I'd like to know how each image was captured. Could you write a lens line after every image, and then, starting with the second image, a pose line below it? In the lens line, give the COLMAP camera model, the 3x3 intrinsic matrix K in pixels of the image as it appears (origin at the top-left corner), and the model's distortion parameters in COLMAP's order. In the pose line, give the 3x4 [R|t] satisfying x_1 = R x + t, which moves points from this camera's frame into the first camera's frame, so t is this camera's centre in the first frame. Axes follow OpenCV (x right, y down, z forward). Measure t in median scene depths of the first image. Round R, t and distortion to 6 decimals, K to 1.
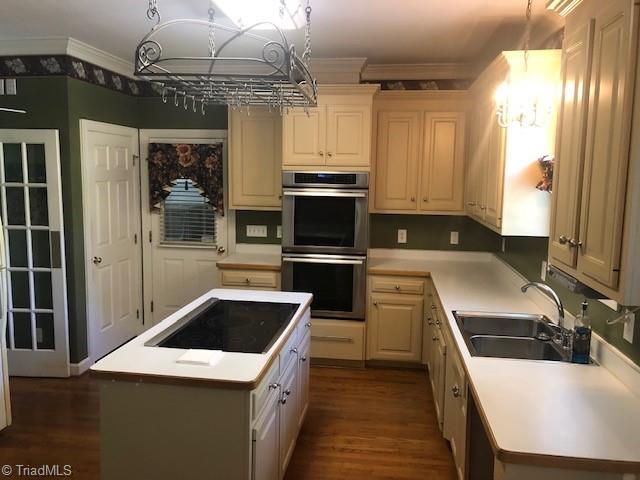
lens RADIAL K [[520.3, 0, 315.2], [0, 520.3, 236.4], [0, 0, 1]] dist [0.017555, -0.005076]
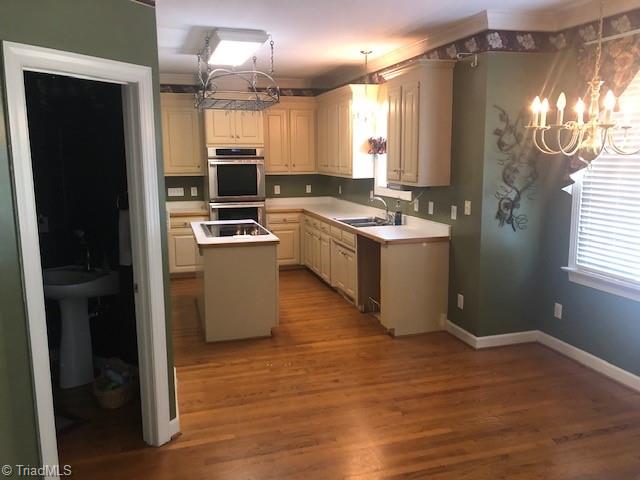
lens RADIAL K [[520.3, 0, 322.5], [0, 520.3, 241.4], [0, 0, 1]] dist [0.017555, -0.005076]
pose [[0.904023, -0.089113, 0.418093, -0.418713], [0.069793, 0.995676, 0.061309, 0.075331], [-0.421749, -0.026245, 0.906333, -0.522862]]
